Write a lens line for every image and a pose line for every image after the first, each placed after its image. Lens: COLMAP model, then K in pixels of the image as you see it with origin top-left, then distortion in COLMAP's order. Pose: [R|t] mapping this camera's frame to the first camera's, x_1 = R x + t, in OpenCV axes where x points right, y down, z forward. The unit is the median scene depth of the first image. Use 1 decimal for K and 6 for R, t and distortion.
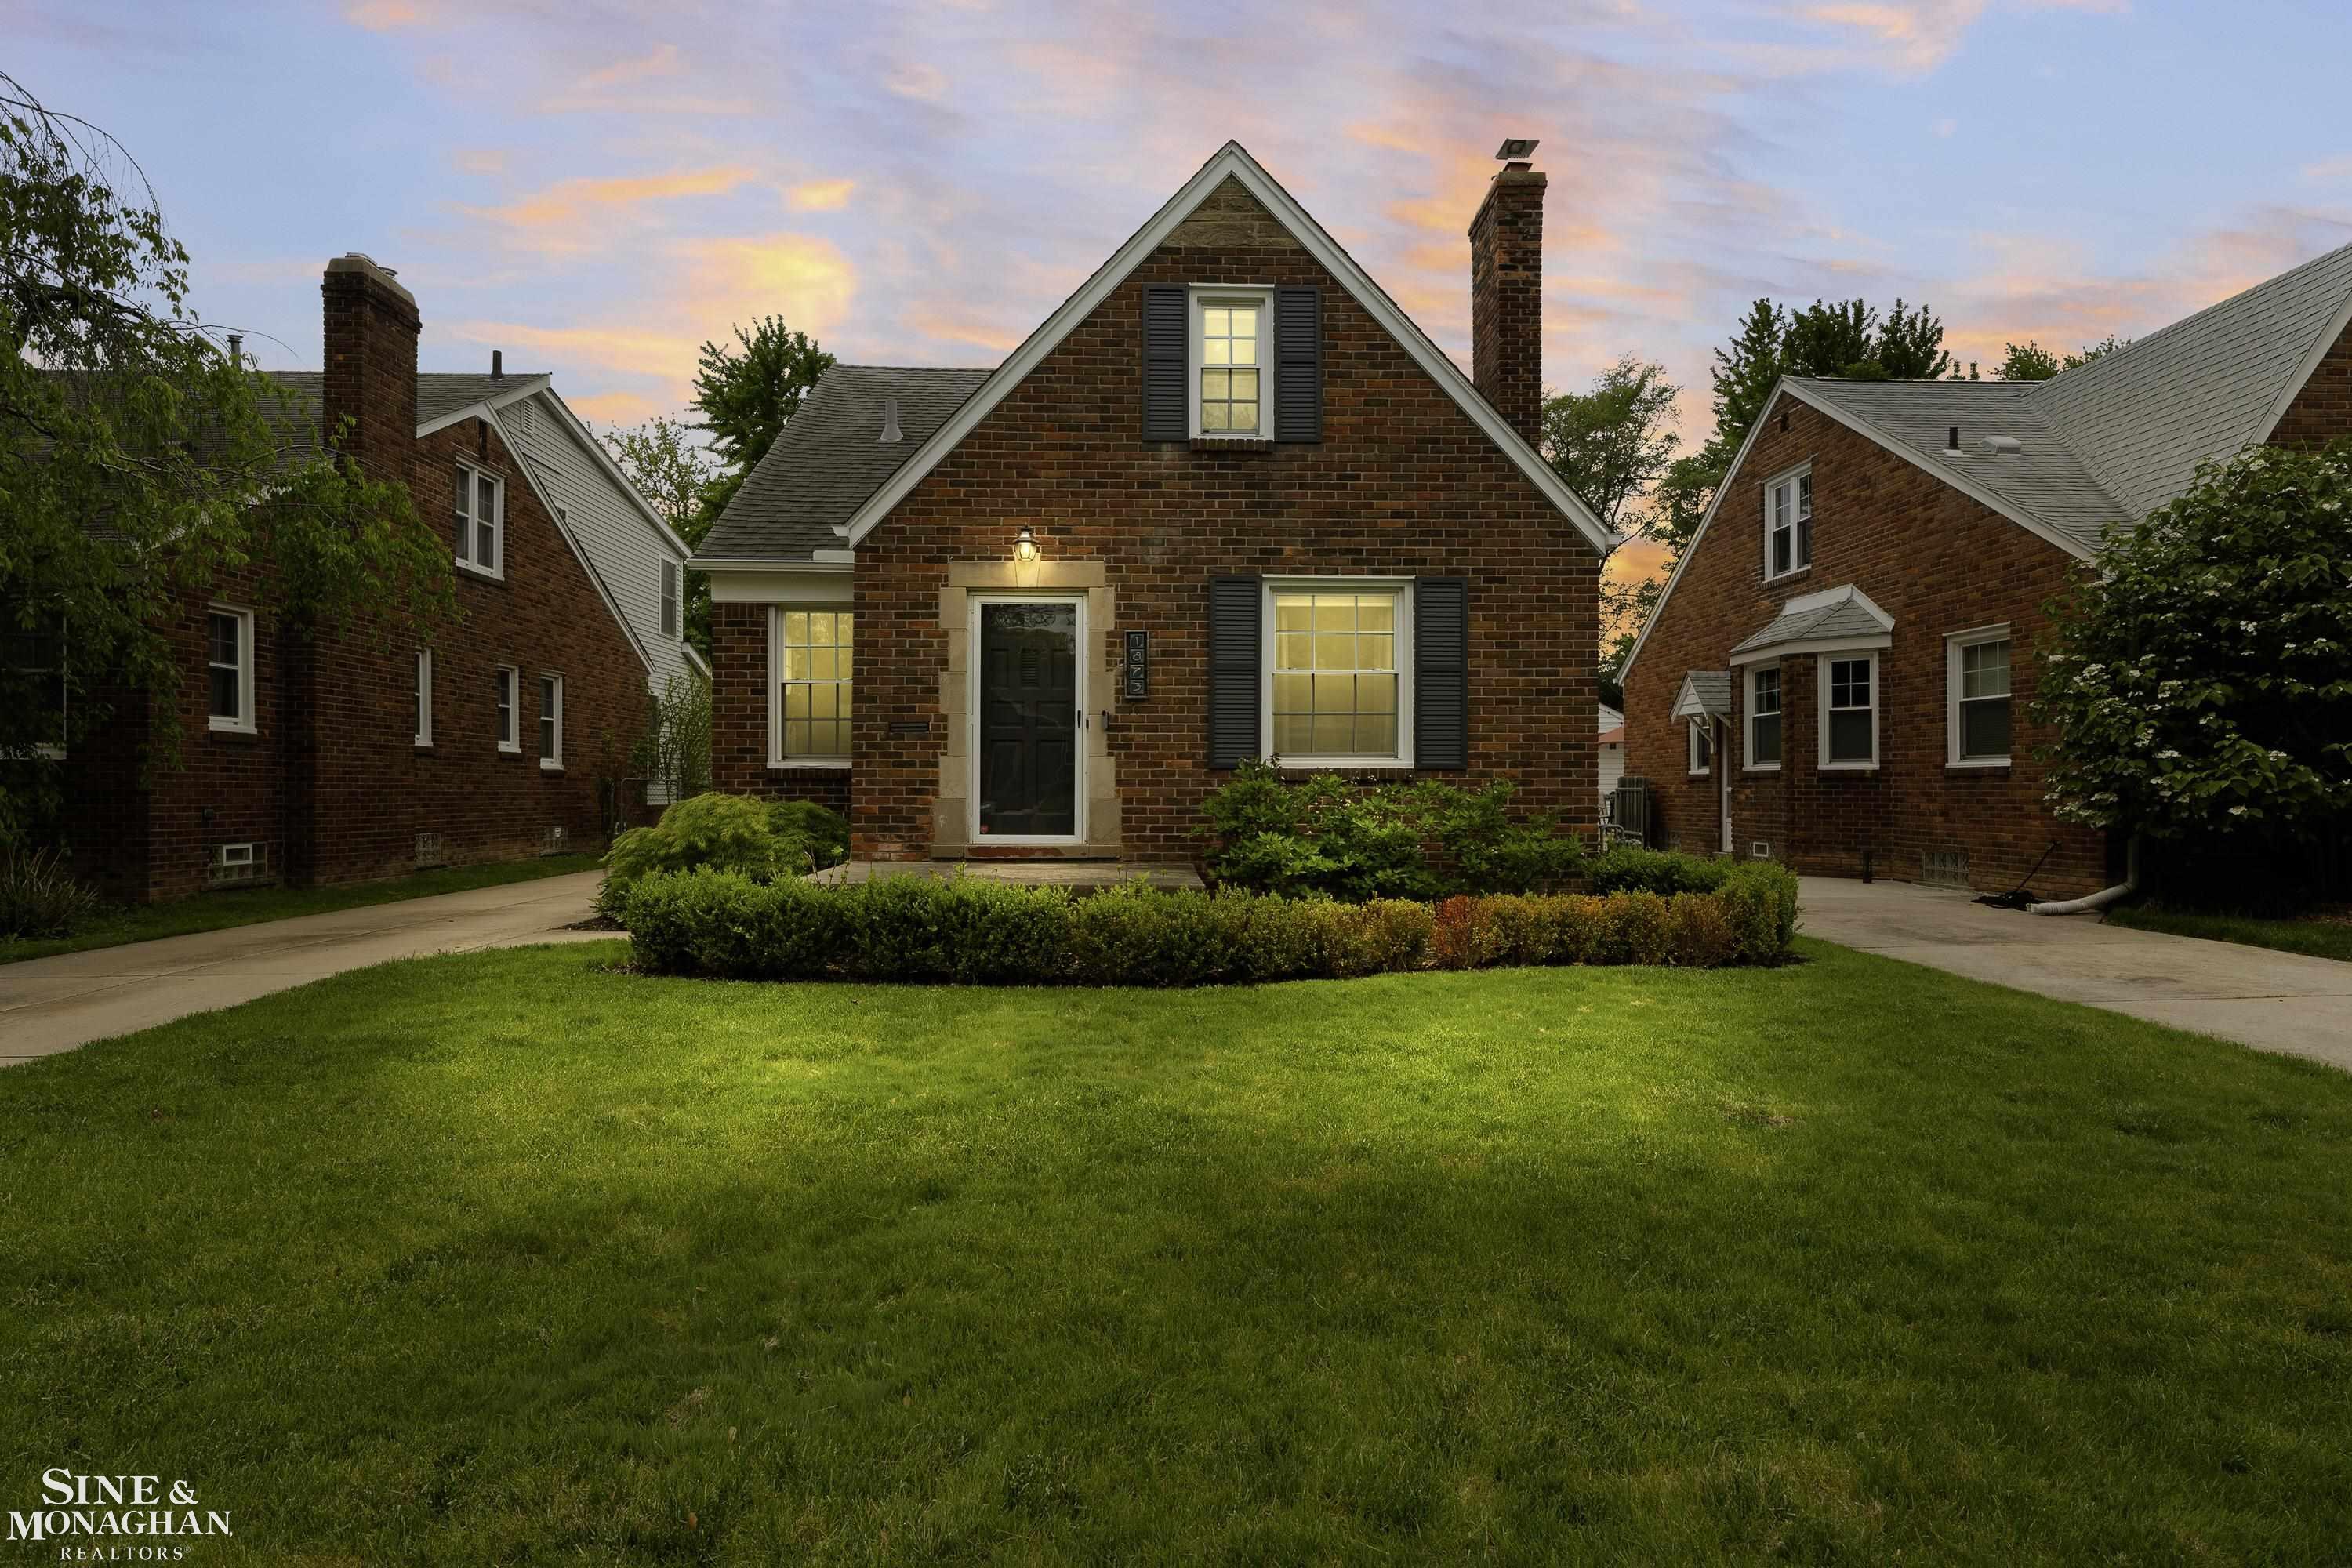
lens RADIAL K [[1282.8, 0, 1177.8], [0, 1282.8, 792.2], [0, 0, 1]] dist [-0.000265, -0.000277]
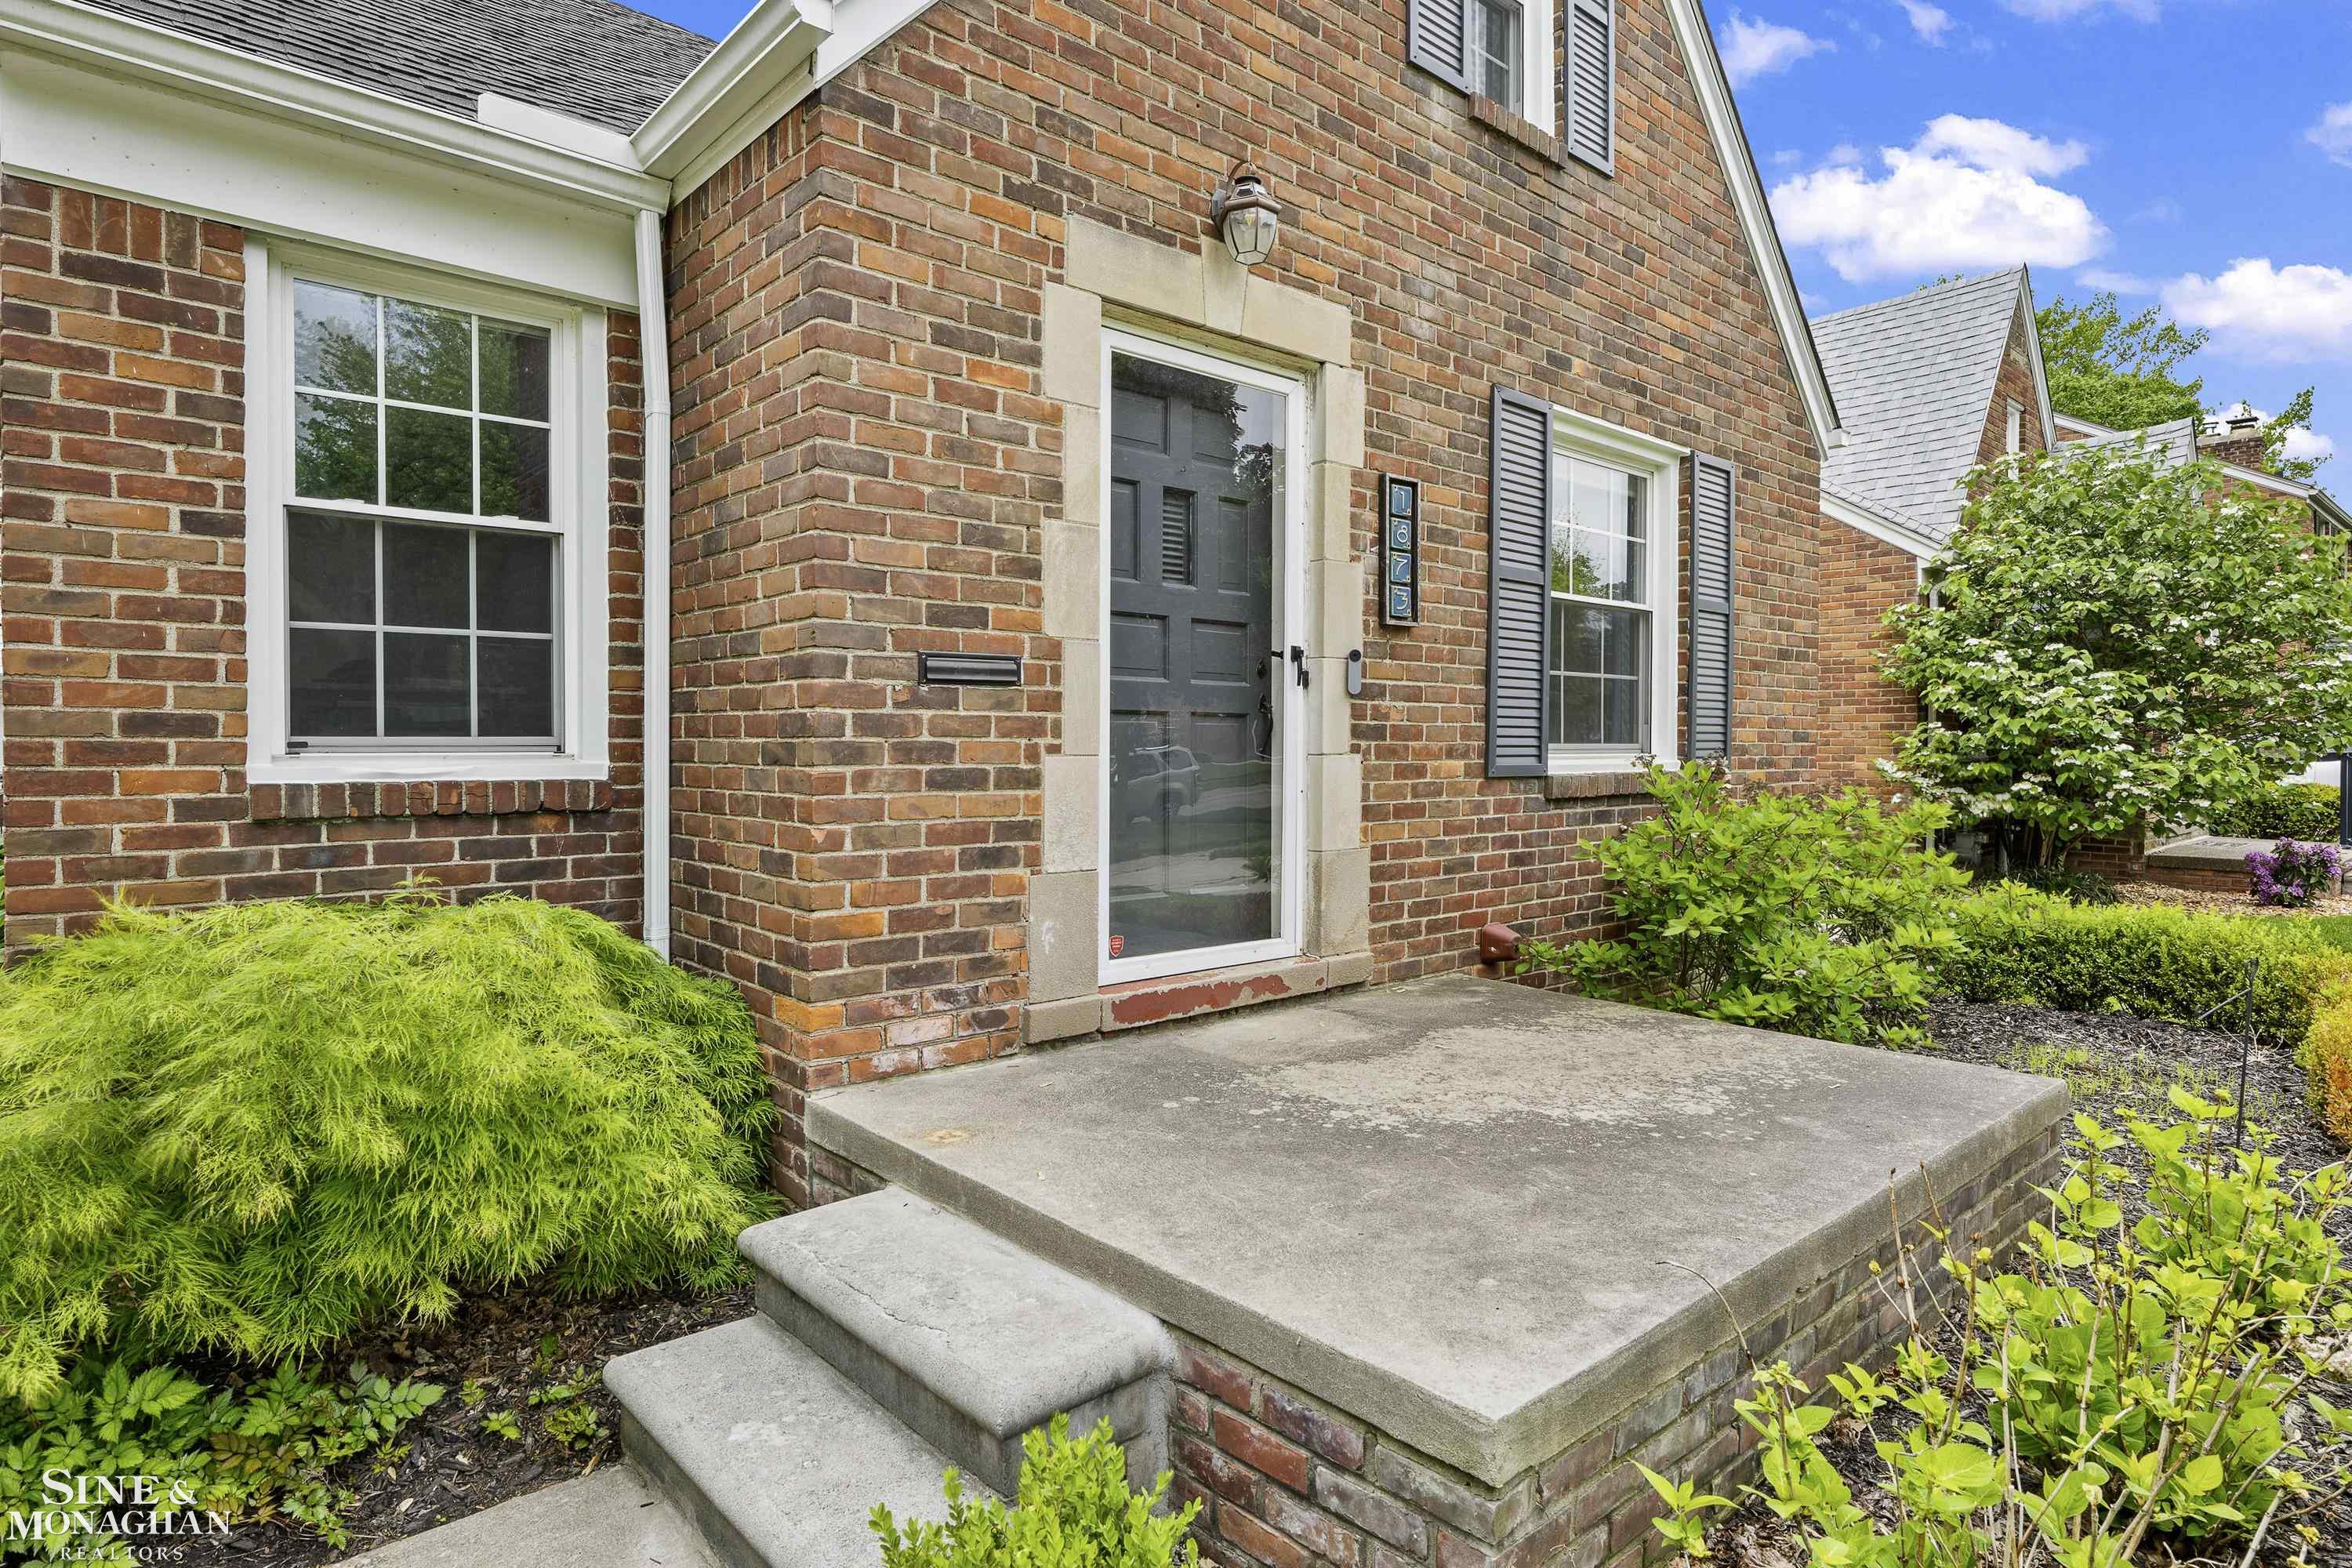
lens RADIAL K [[1282.8, 0, 1176.7], [0, 1282.8, 760.5], [0, 0, 1]] dist [-0.000265, -0.000277]
pose [[0.761788, -0.007214, 0.647786, -0.387707], [-0.000488, 0.999931, 0.011709, -0.030918], [-0.647826, -0.009236, 0.761732, 0.703545]]
